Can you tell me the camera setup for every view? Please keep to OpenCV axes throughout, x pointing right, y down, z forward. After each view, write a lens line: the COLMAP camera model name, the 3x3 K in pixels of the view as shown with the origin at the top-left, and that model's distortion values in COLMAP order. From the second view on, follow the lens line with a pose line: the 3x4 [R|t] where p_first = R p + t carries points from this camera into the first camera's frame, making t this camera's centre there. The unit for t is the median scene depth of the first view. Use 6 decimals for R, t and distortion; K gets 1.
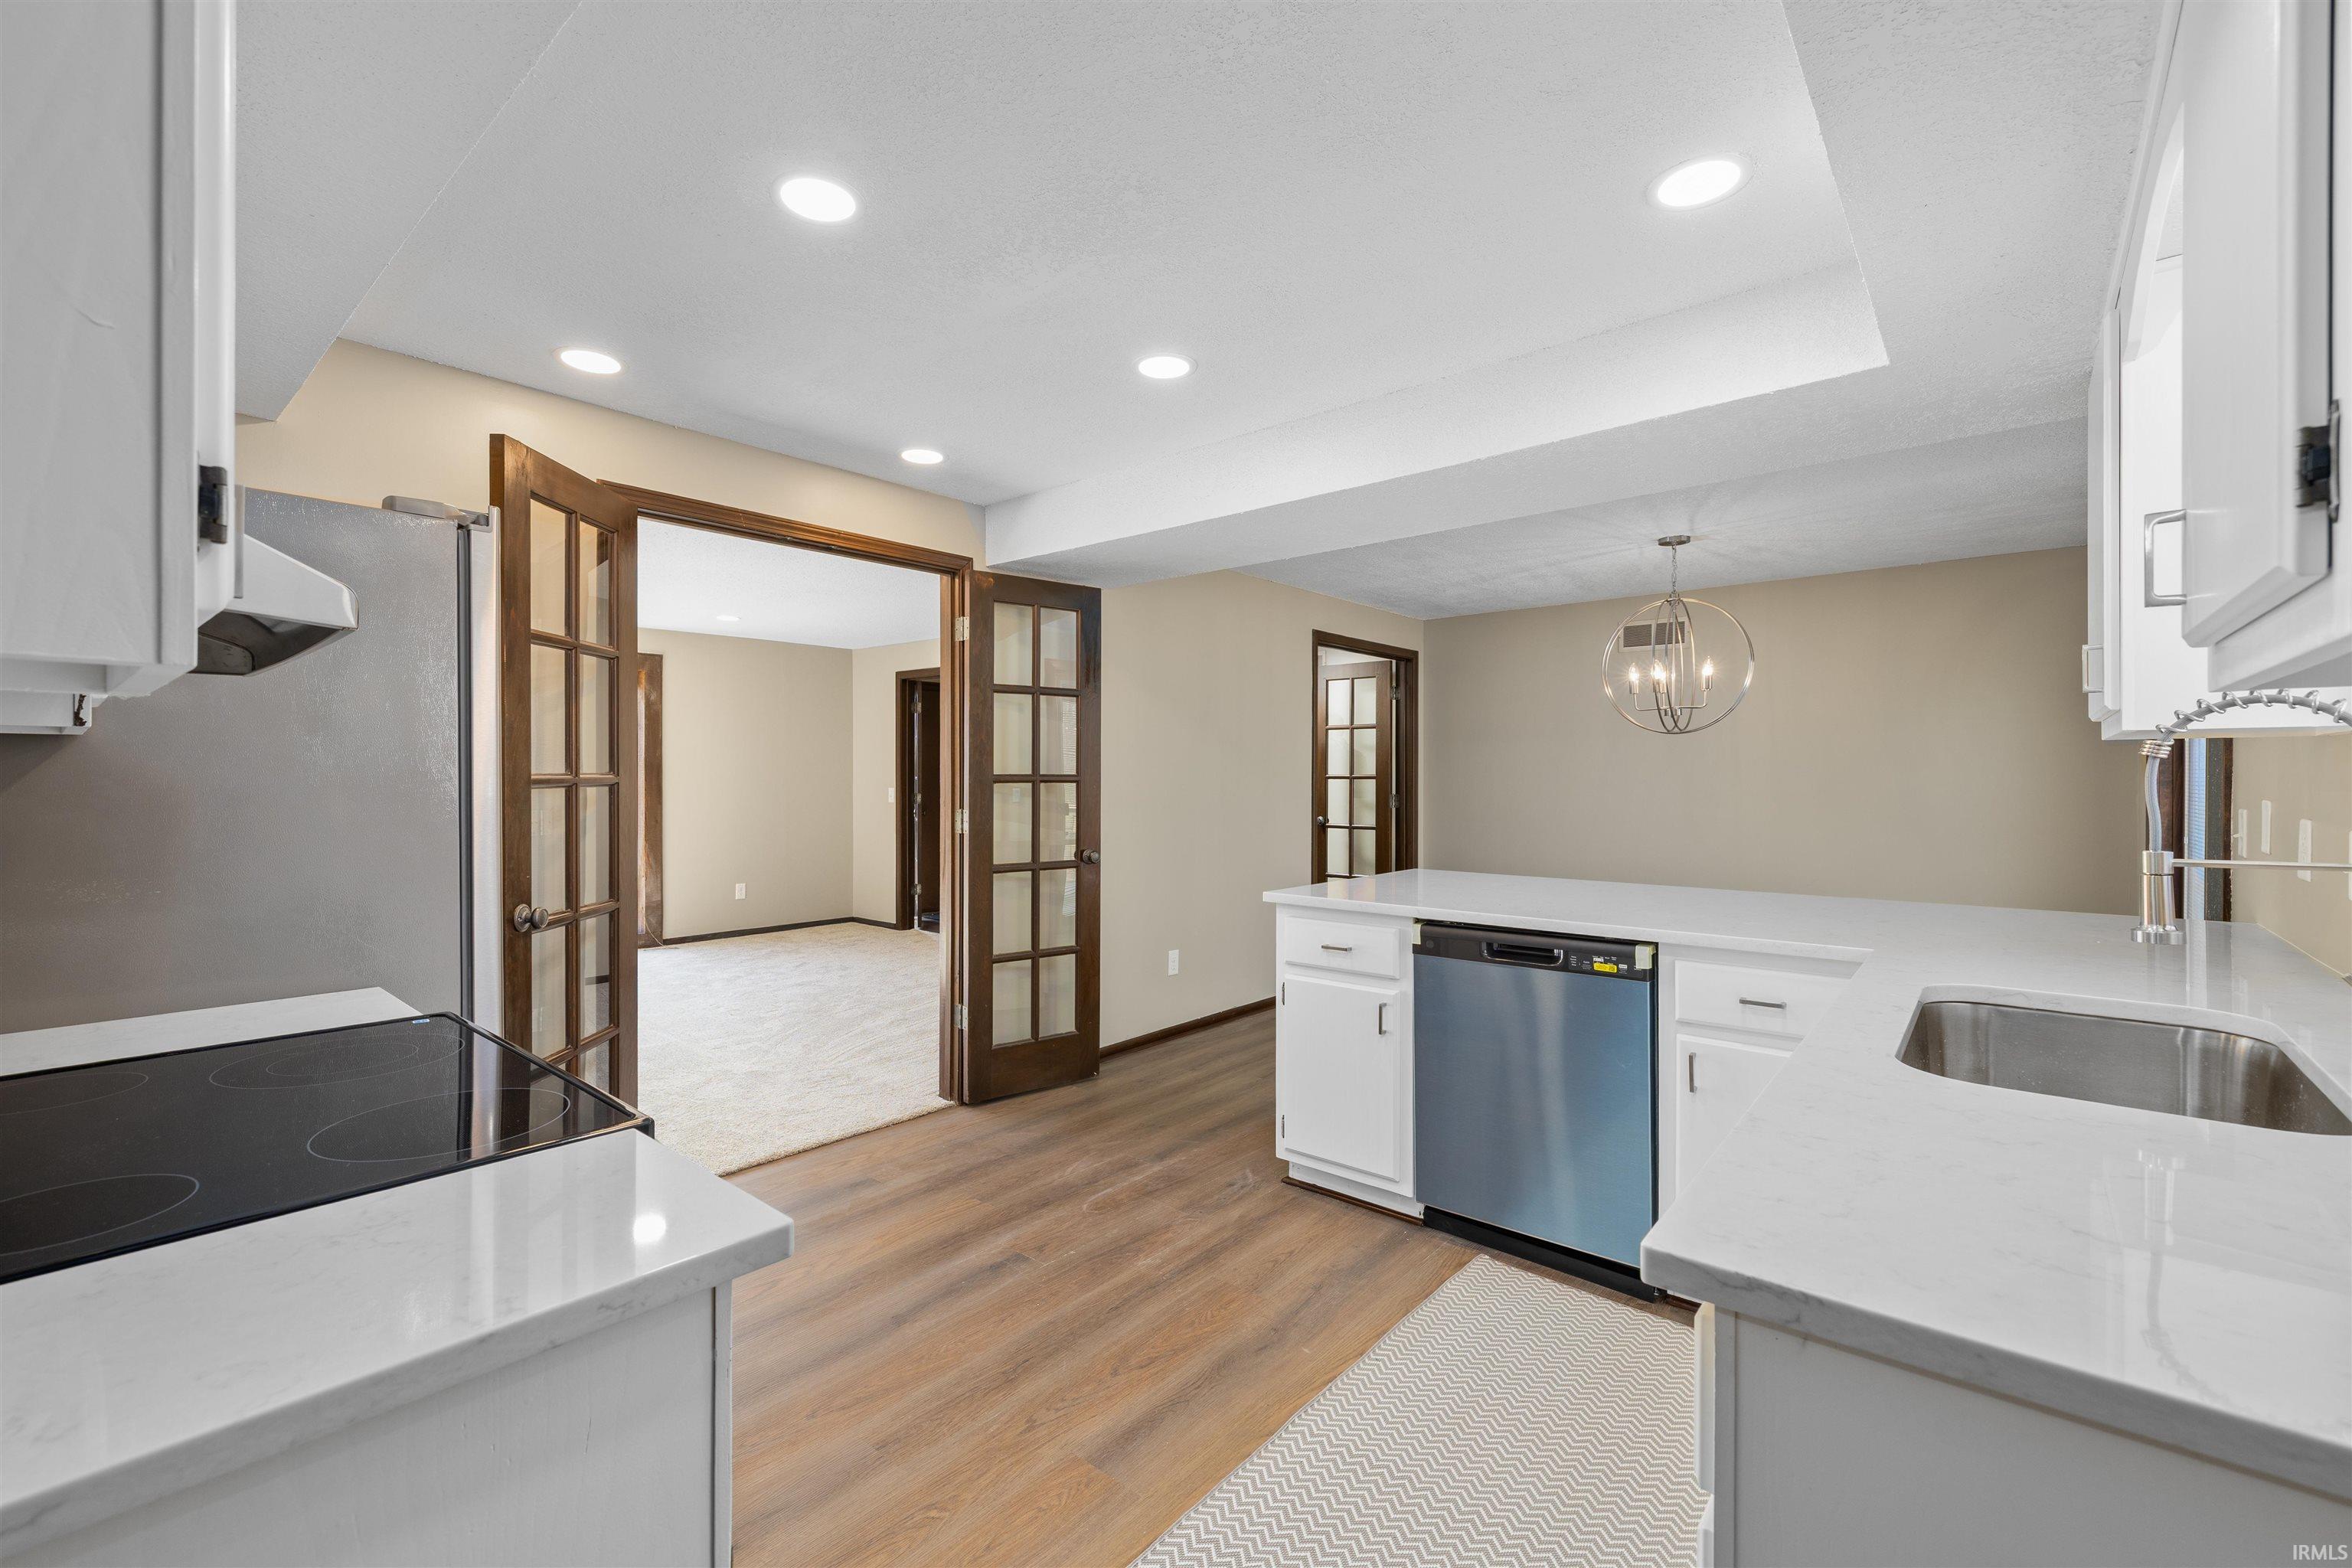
lens RADIAL K [[989.9, 0, 1163.7], [0, 989.9, 774.6], [0, 0, 1]] dist [0.000298, 0.000240]
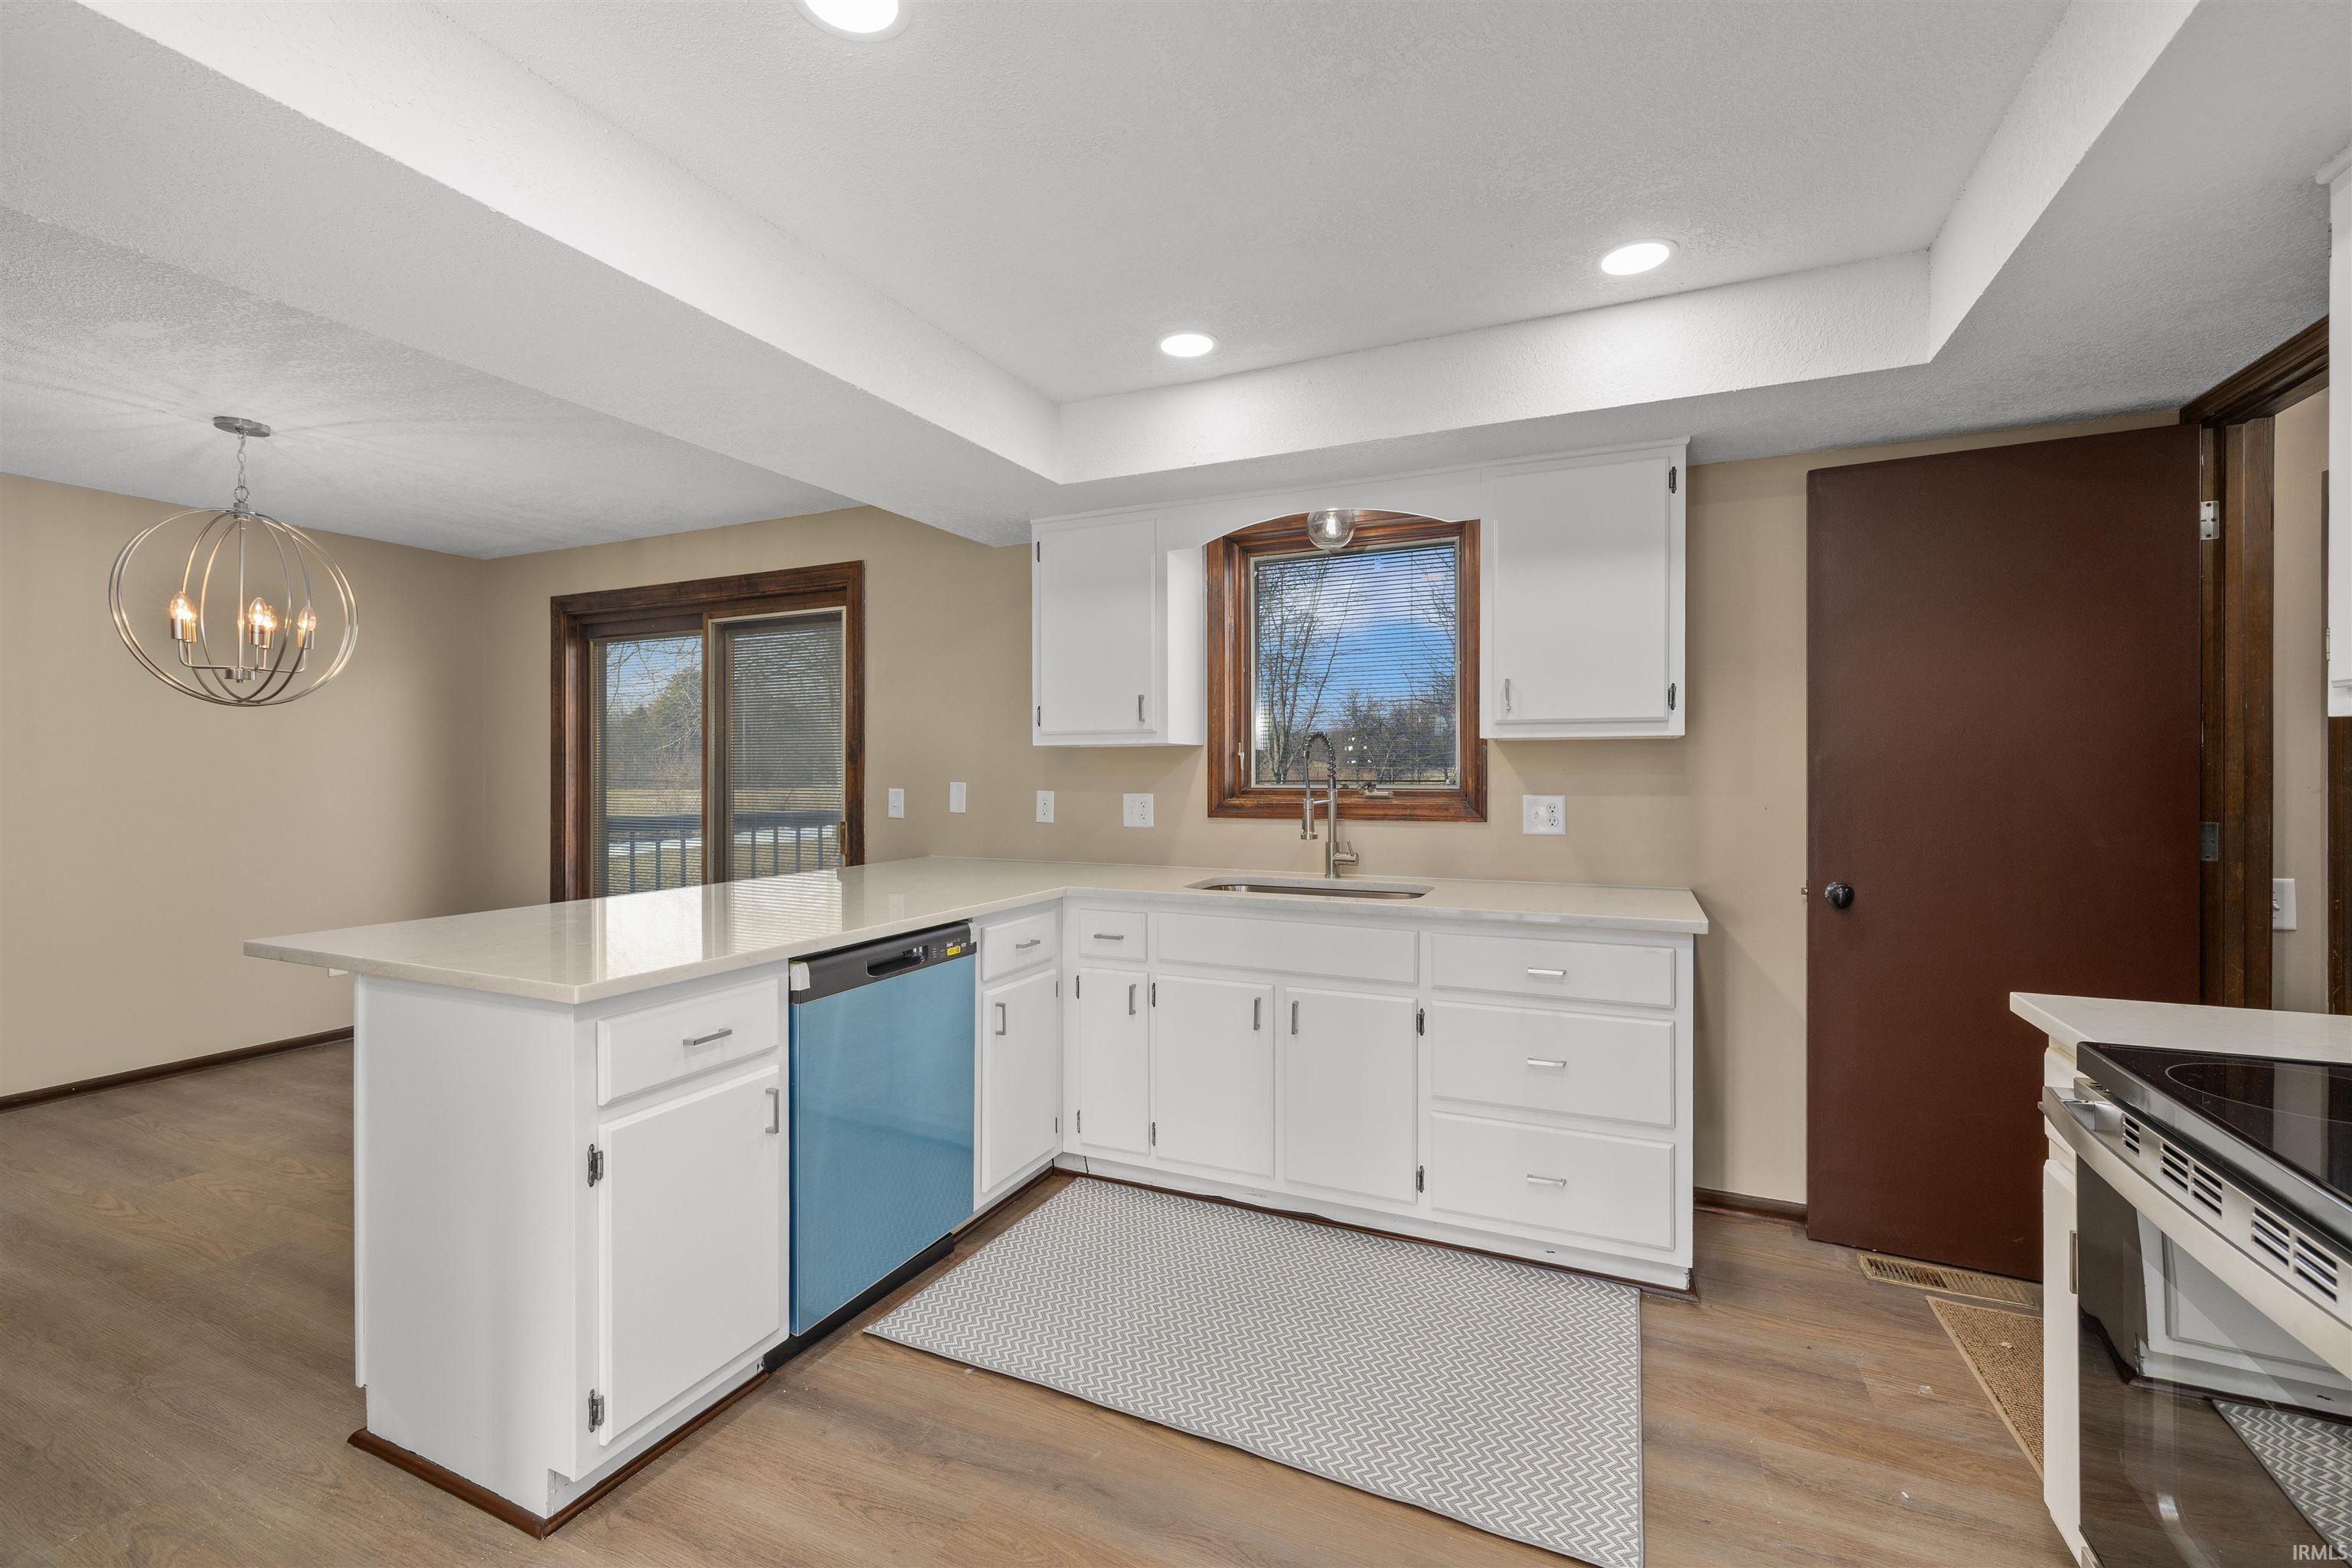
lens RADIAL K [[989.9, 0, 1163.7], [0, 989.9, 774.6], [0, 0, 1]] dist [0.000298, 0.000240]
pose [[-0.272854, -0.005727, 0.962038, -0.500649], [0.000529, 0.999981, 0.006103, 0.003339], [-0.962055, 0.002175, -0.272846, 0.875633]]
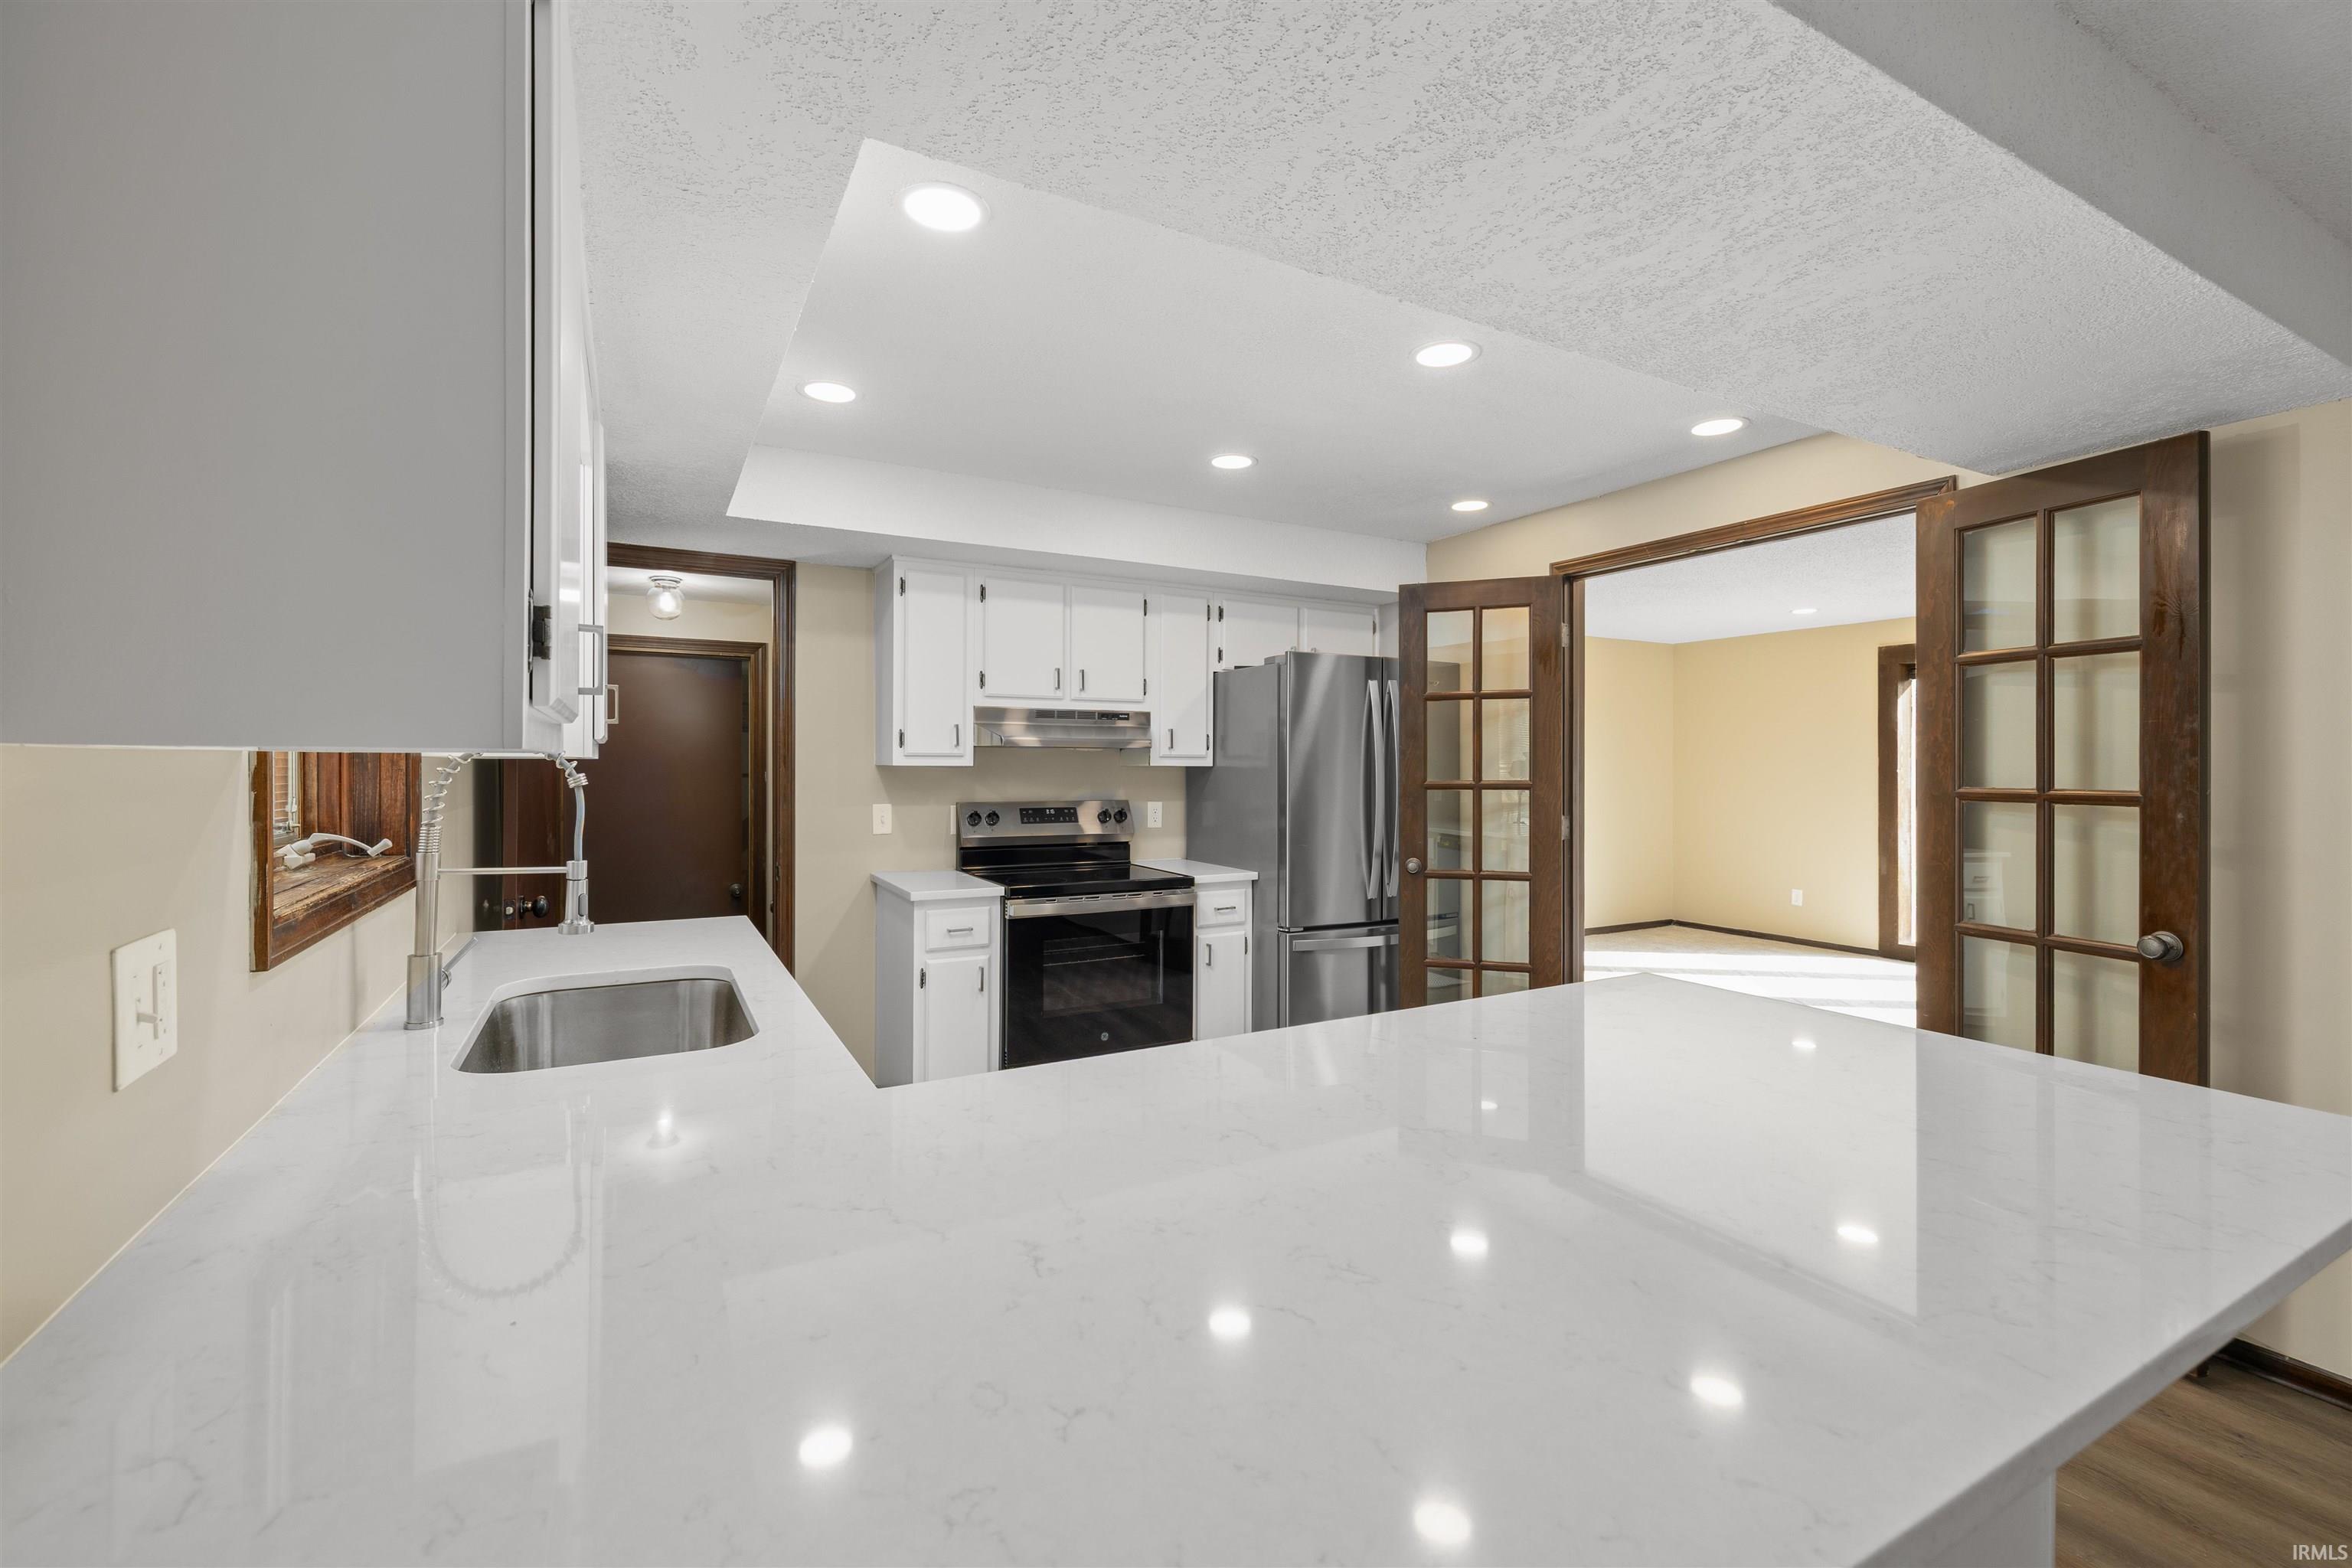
lens RADIAL K [[989.9, 0, 1163.7], [0, 989.9, 774.6], [0, 0, 1]] dist [0.000298, 0.000240]
pose [[-0.361527, 0.002778, -0.932358, 0.865017], [-0.001941, 0.999991, 0.003732, -0.014343], [0.932360, 0.003159, -0.361518, 0.972447]]
